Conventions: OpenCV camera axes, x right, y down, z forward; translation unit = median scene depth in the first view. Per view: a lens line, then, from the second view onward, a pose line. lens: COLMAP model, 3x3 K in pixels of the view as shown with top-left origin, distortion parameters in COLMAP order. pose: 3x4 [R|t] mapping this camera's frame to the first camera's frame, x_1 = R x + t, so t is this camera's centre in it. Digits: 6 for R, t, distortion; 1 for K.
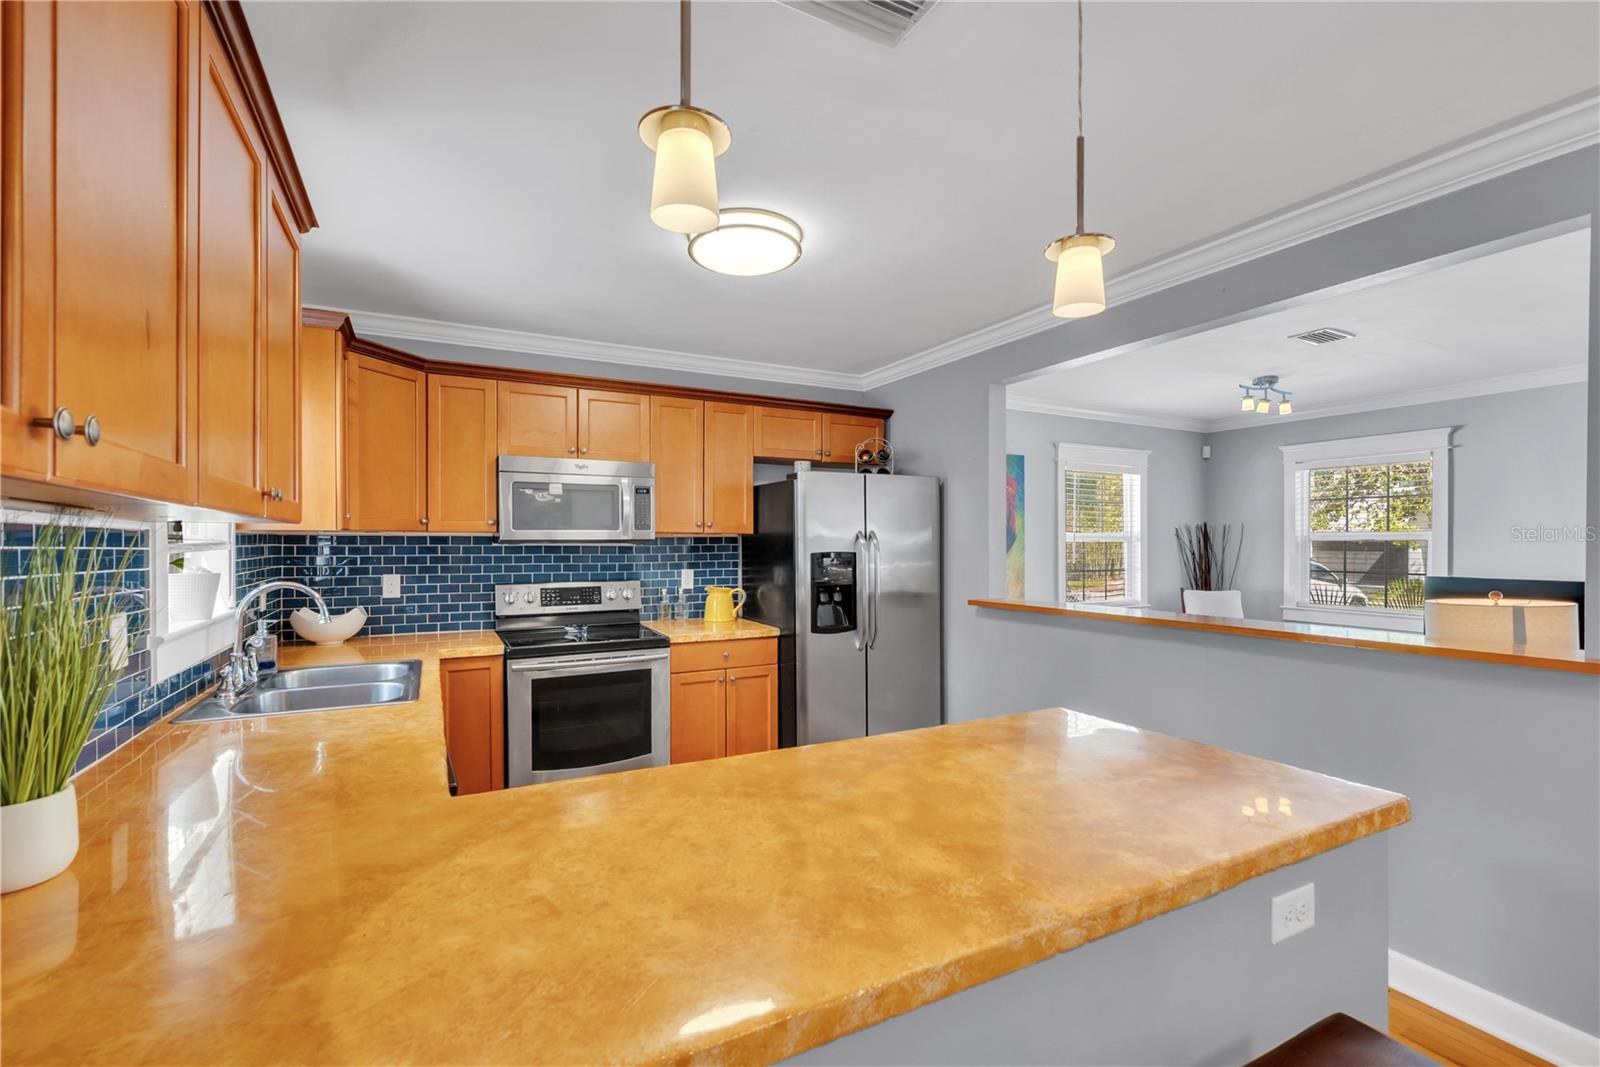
lens RADIAL K [[714.5, 0, 807.0], [0, 714.5, 540.9], [0, 0, 1]] dist [0.002322, 0.000055]
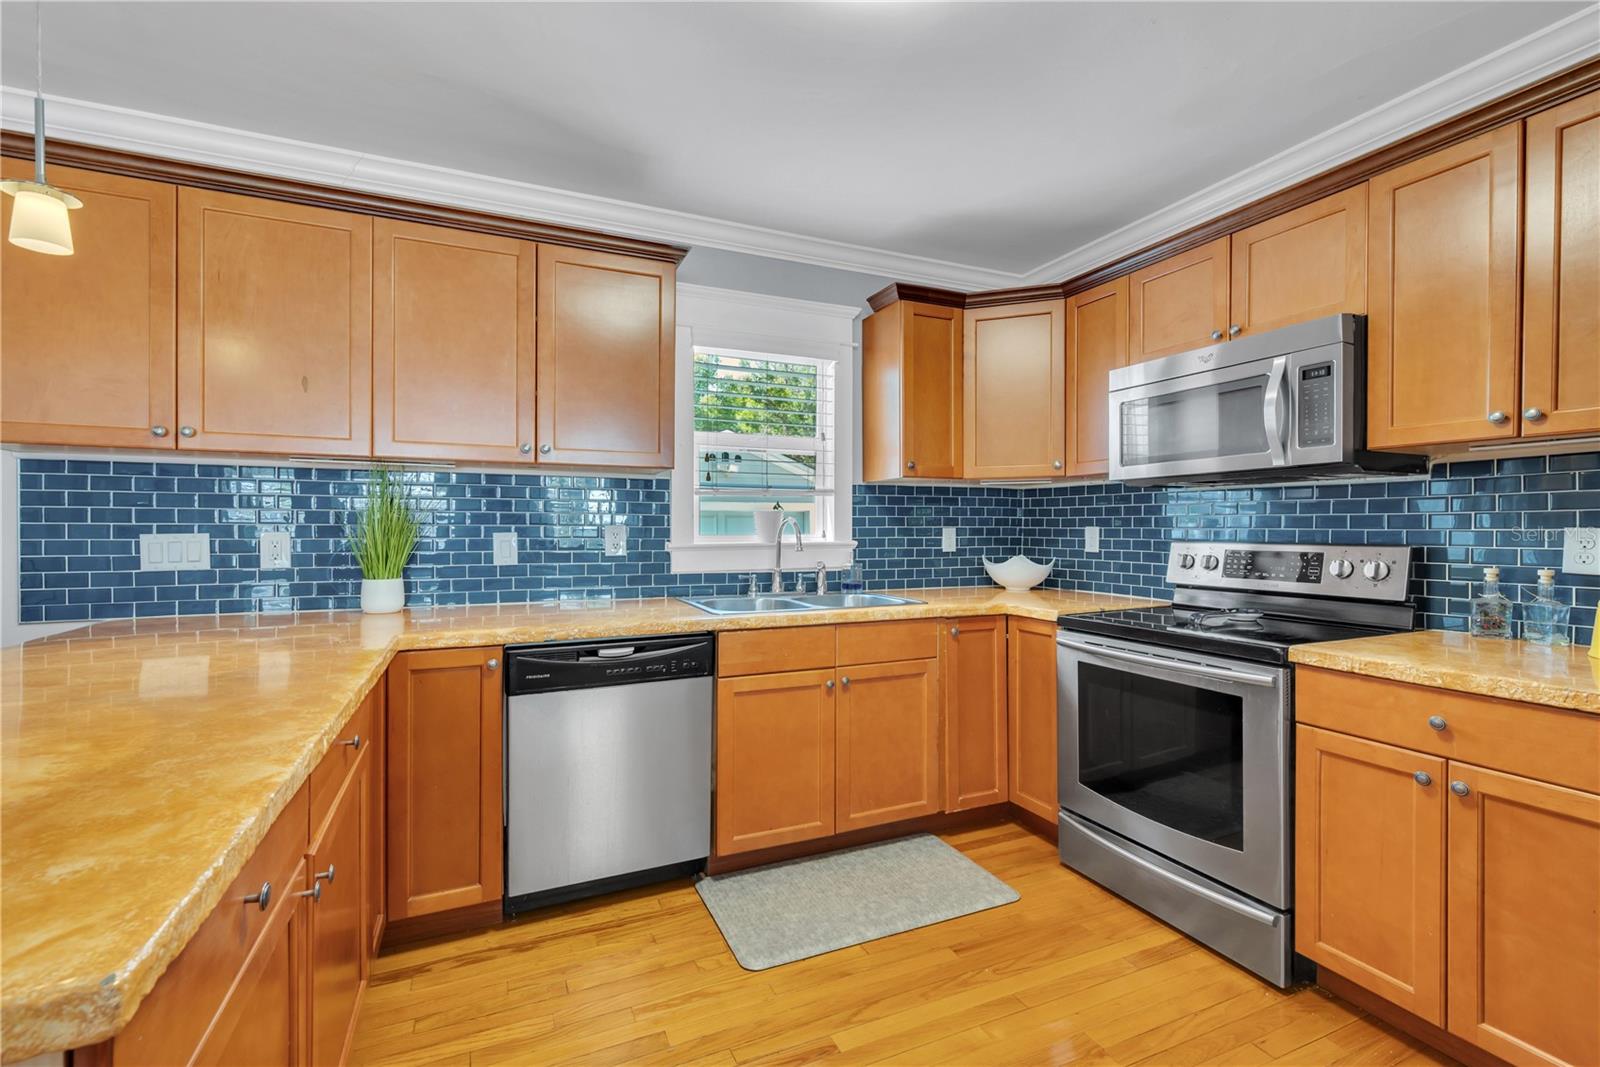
lens RADIAL K [[658.0, 0, 801.7], [0, 658.0, 531.0], [0, 0, 1]] dist [-0.012201, 0.000636]
pose [[-0.117612, 0.004972, -0.993047, 0.300346], [0.005198, 0.999977, 0.004391, 0.044393], [0.993046, -0.004645, -0.117635, 0.690627]]
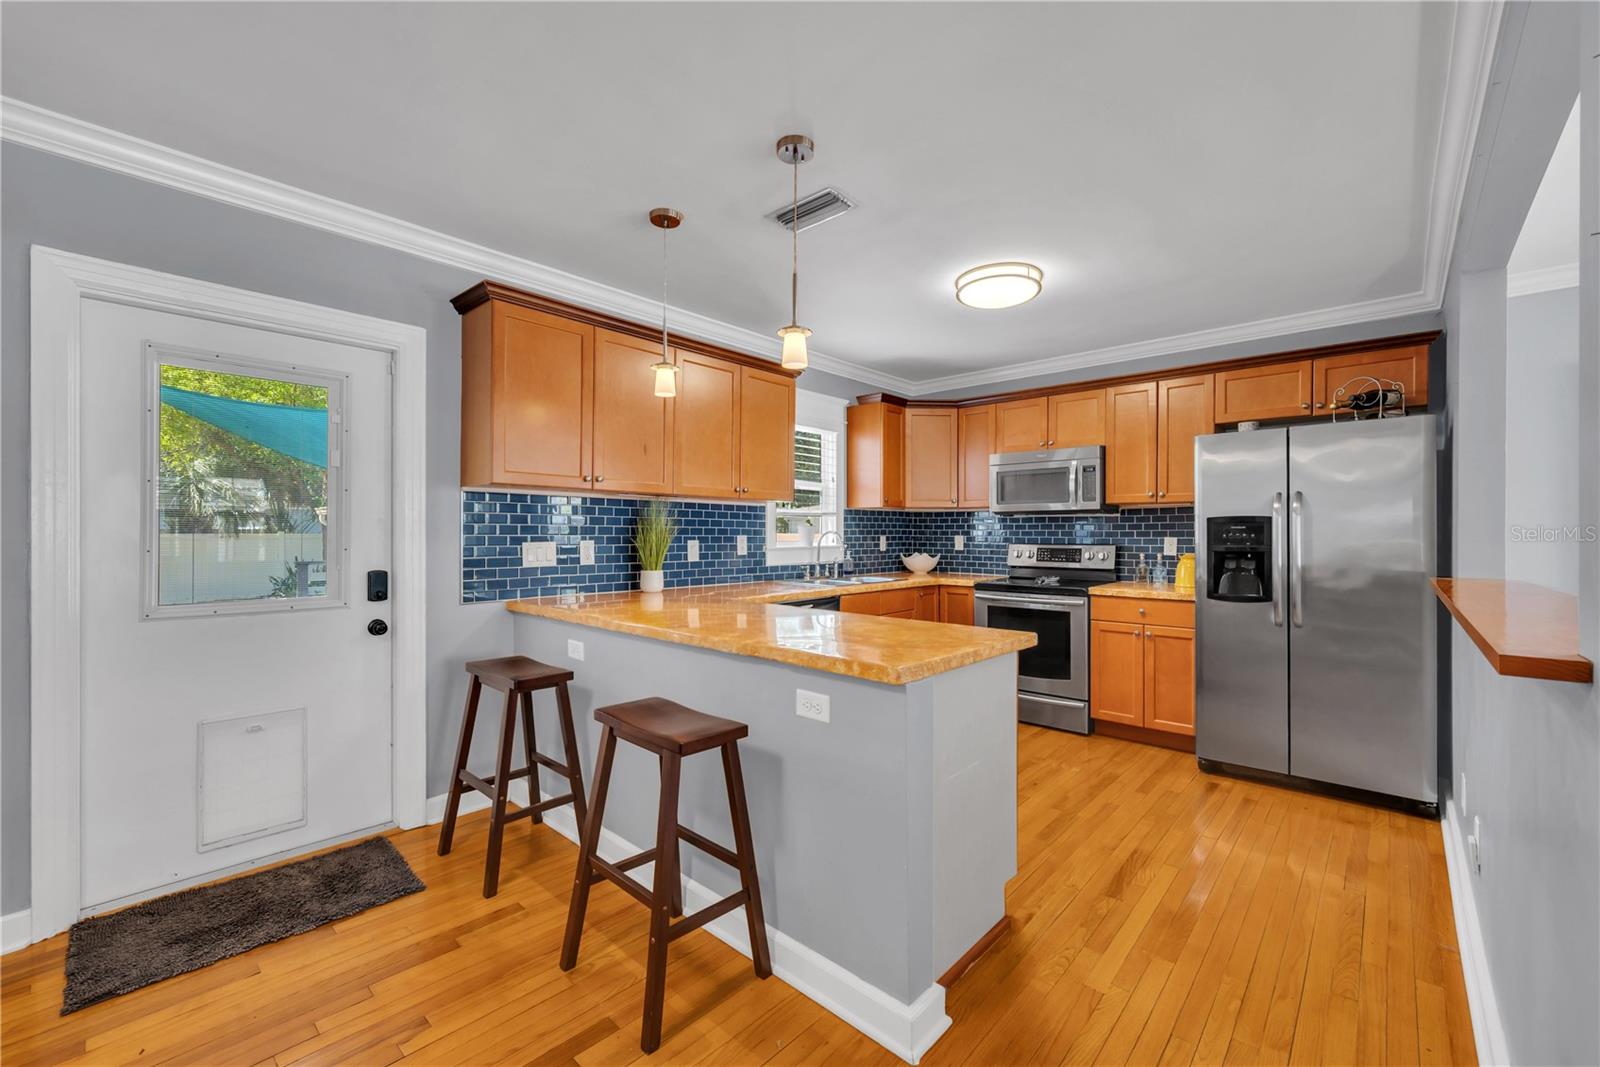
lens RADIAL K [[658.0, 0, 796.5], [0, 658.0, 531.5], [0, 0, 1]] dist [-0.012201, 0.000636]
pose [[0.335200, -0.000201, -0.942147, 0.666699], [0.001878, 0.999998, 0.000455, 0.034509], [0.942145, -0.001921, 0.335200, 0.157600]]
